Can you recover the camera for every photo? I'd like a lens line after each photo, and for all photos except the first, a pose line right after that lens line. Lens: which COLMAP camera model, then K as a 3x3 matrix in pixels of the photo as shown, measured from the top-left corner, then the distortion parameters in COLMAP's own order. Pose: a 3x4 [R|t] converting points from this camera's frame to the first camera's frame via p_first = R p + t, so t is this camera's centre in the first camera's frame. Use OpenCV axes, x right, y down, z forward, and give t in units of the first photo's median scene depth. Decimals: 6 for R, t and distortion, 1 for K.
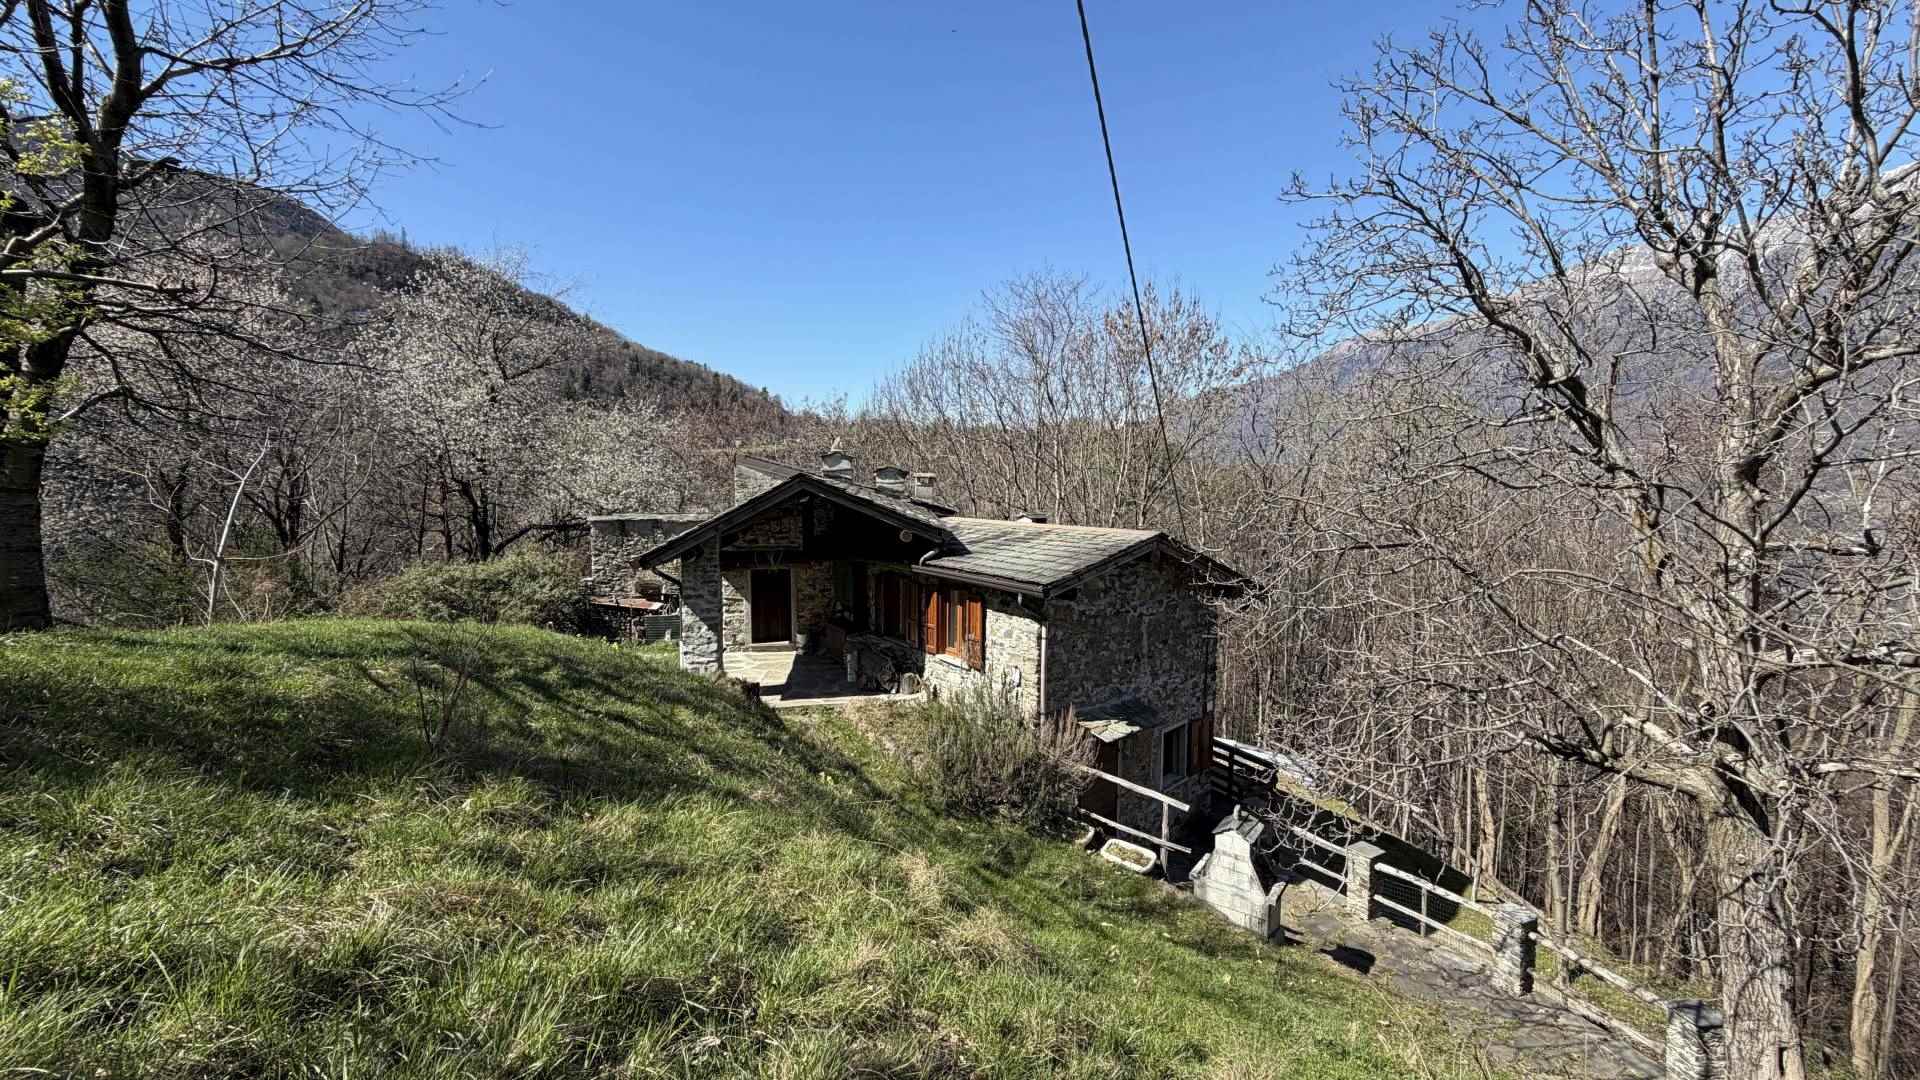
lens RADIAL K [[762.8, 0, 958.2], [0, 762.8, 539.7], [0, 0, 1]] dist [0.001343, 0.000077]
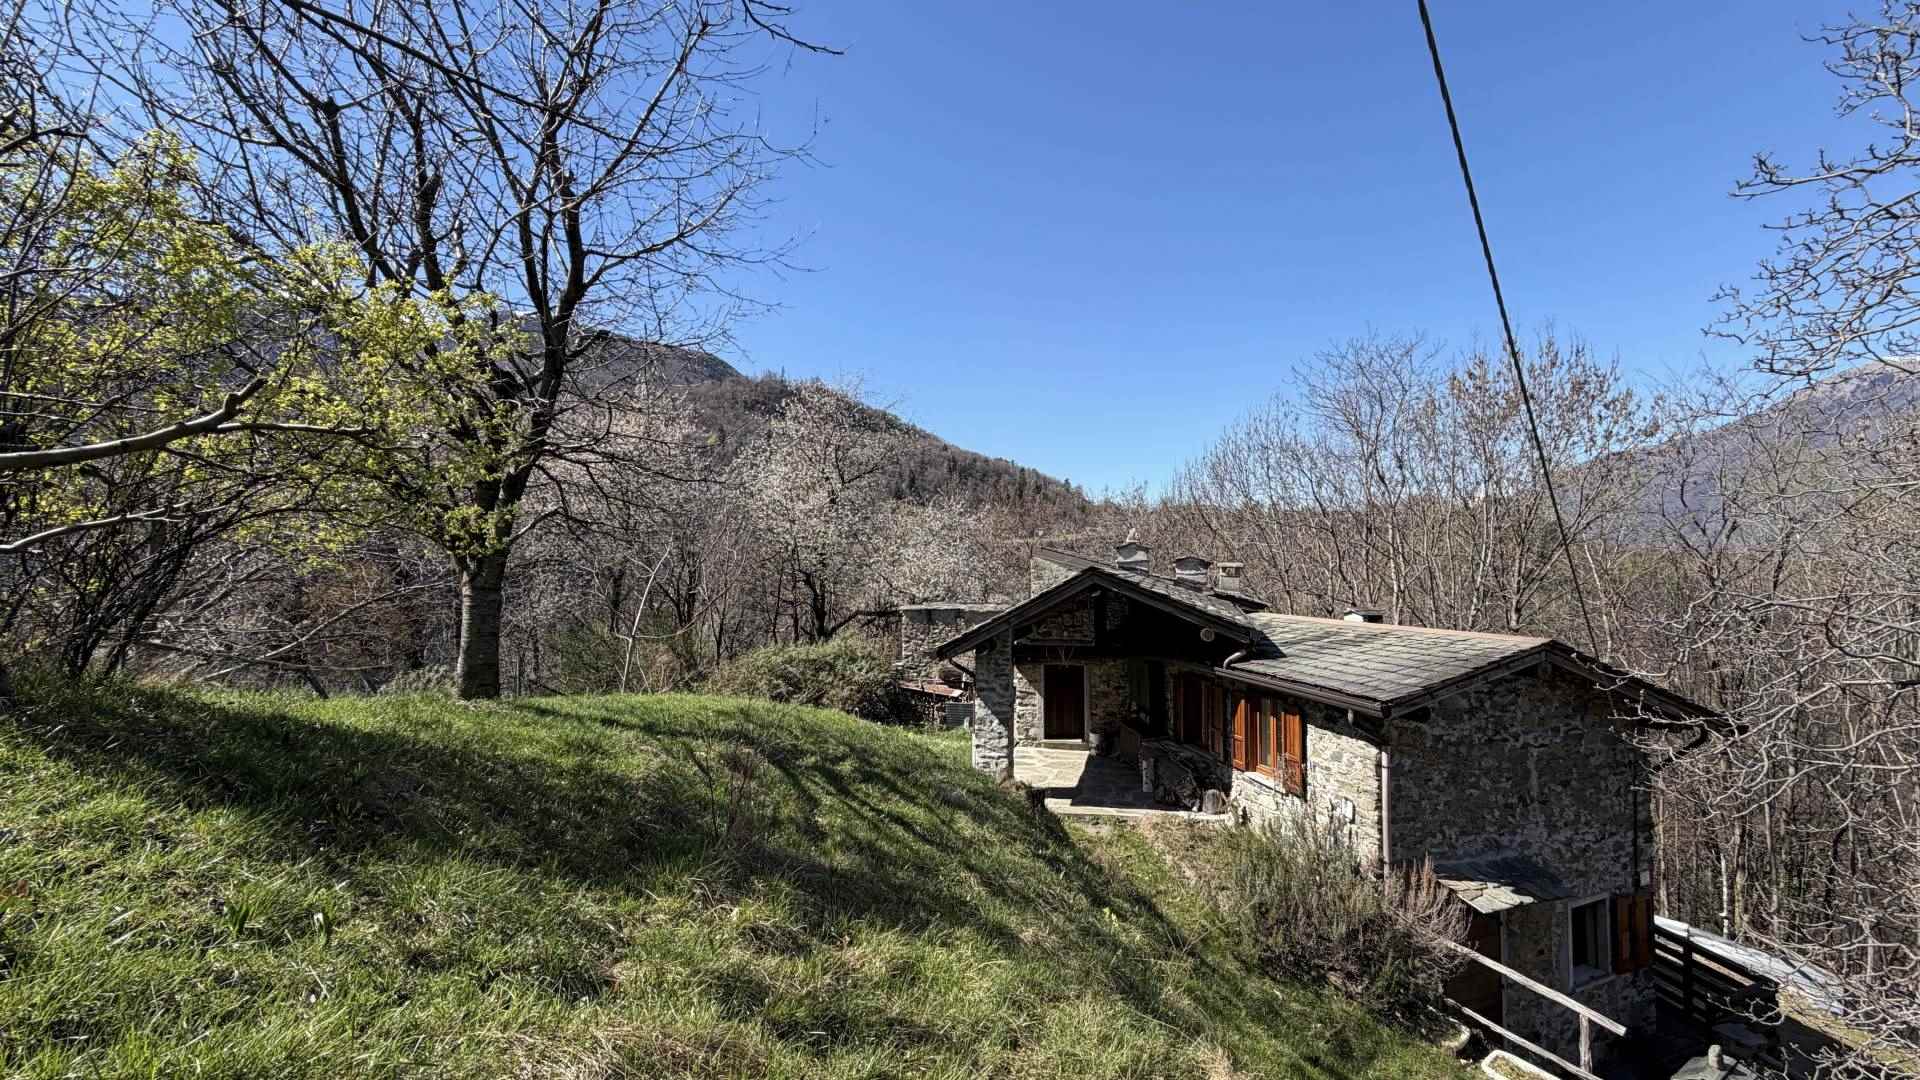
lens RADIAL K [[762.8, 0, 955.2], [0, 762.8, 541.1], [0, 0, 1]] dist [0.001343, 0.000077]
pose [[0.924050, -0.018777, -0.381809, 0.003434], [-0.024432, 0.993850, -0.108007, -0.011207], [0.381489, 0.109132, 0.917909, 0.045041]]
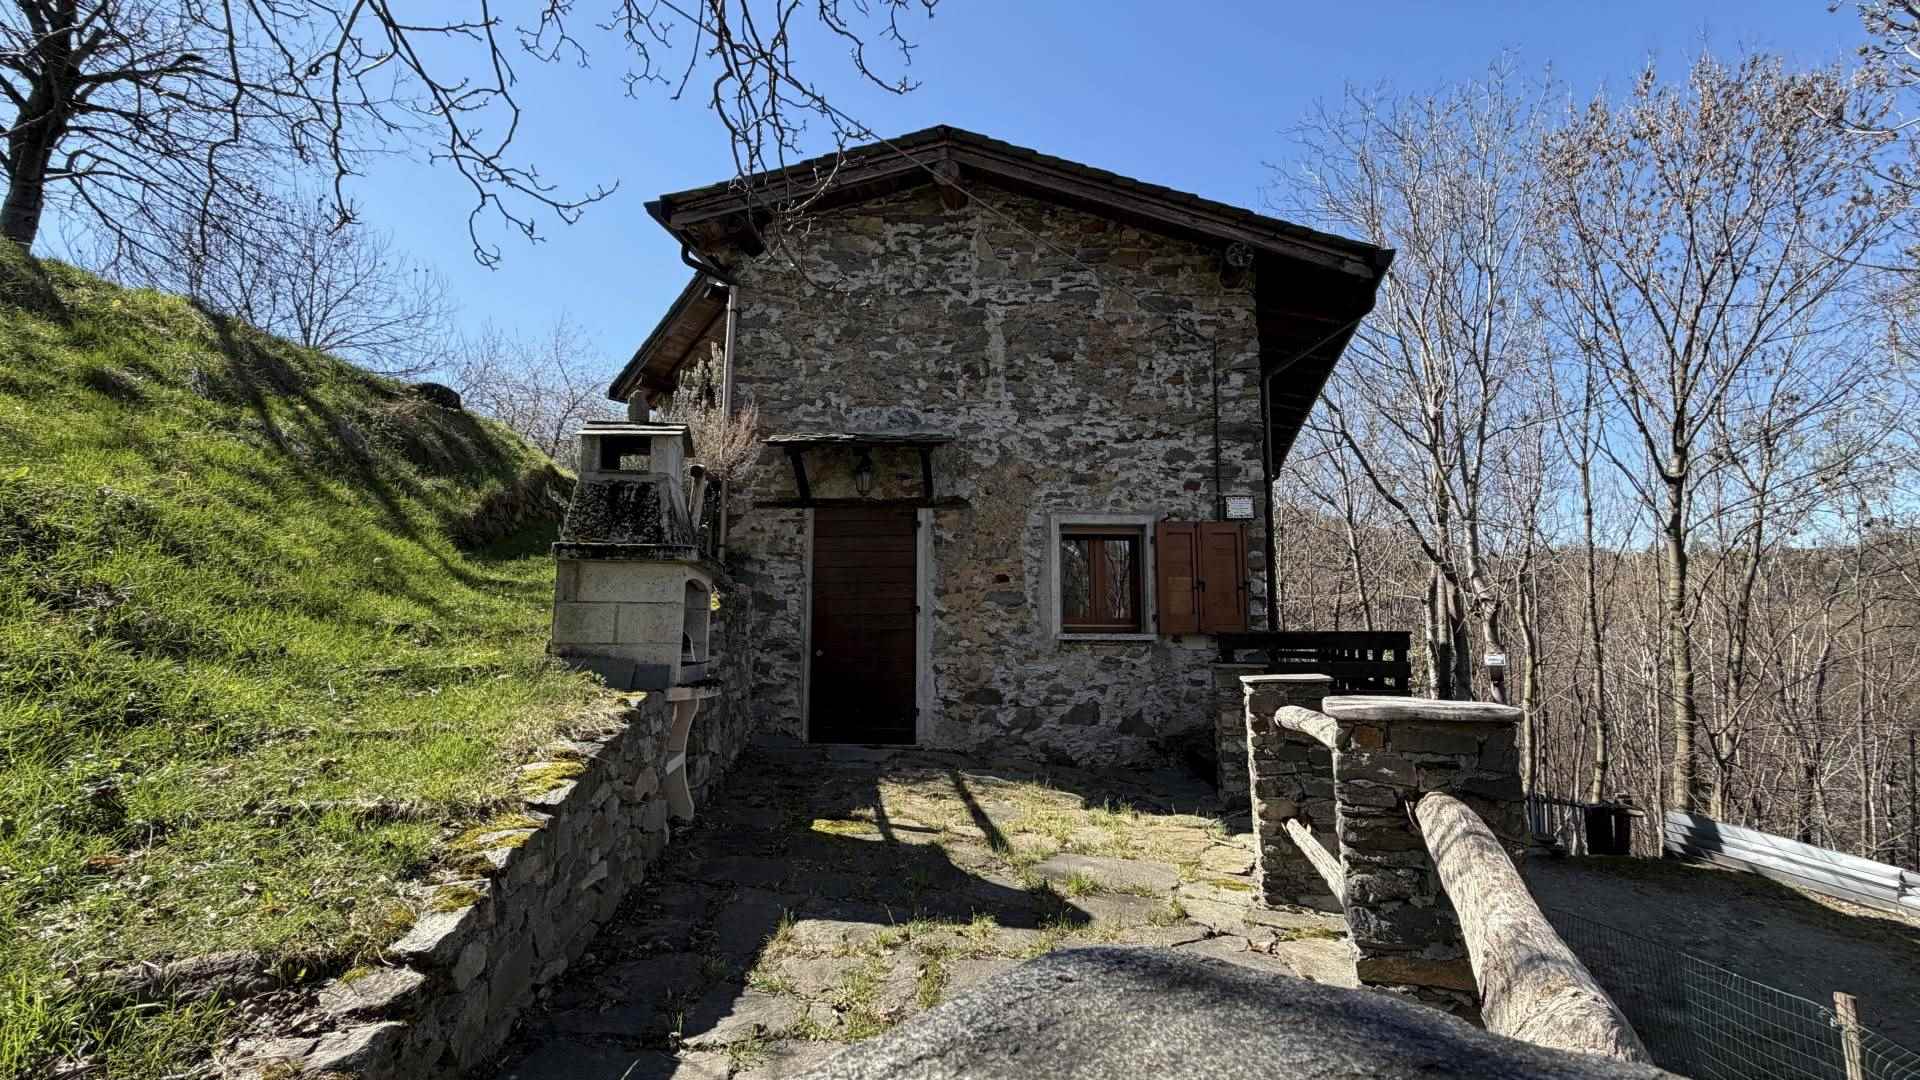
lens RADIAL K [[762.8, 0, 956.1], [0, 762.8, 541.4], [0, 0, 1]] dist [0.001343, 0.000077]
pose [[0.706050, -0.091365, -0.702243, 0.676269], [-0.052913, 0.982064, -0.180971, 0.420599], [0.706182, 0.164932, 0.688552, 0.684106]]
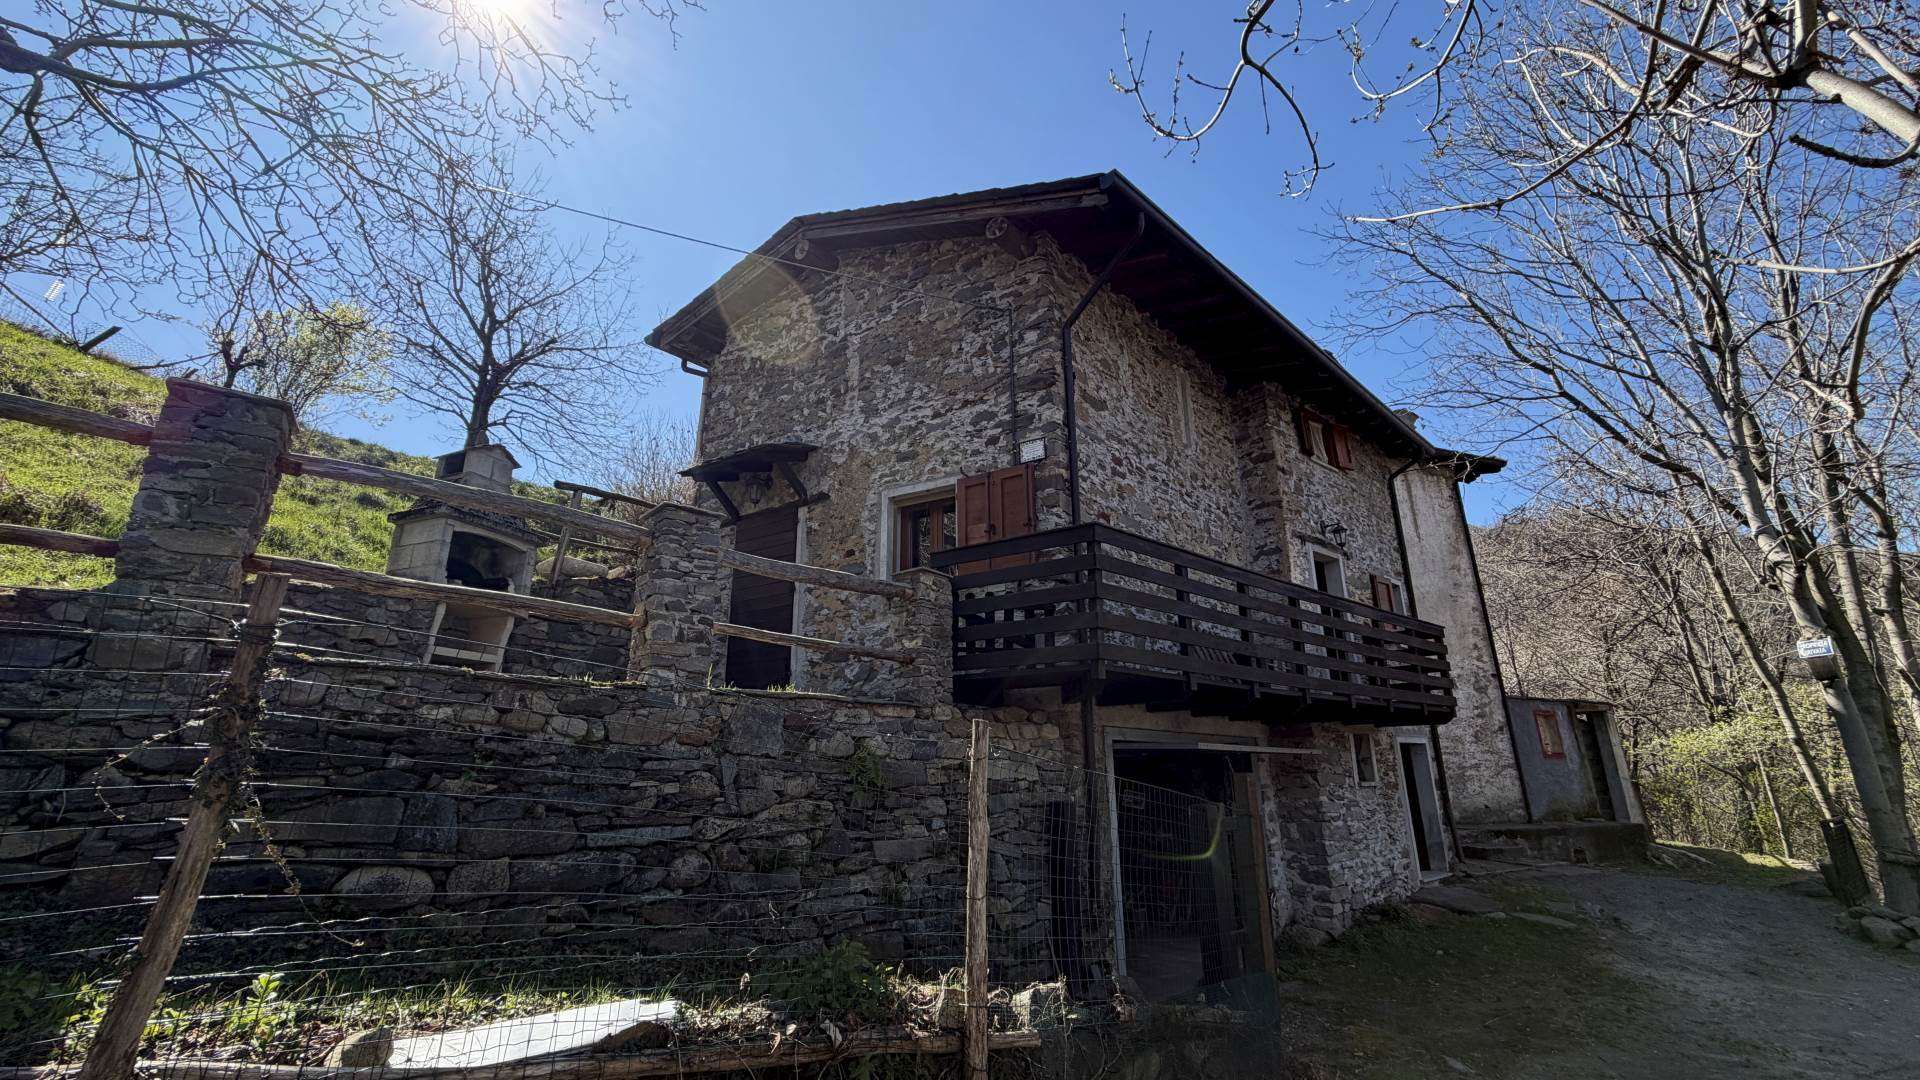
lens RADIAL K [[762.8, 0, 956.5], [0, 762.8, 541.9], [0, 0, 1]] dist [0.001343, 0.000077]
pose [[0.262725, -0.286037, -0.921498, 0.946749], [-0.061436, 0.948151, -0.311826, 0.540243], [0.962913, 0.138538, 0.231530, 1.061482]]
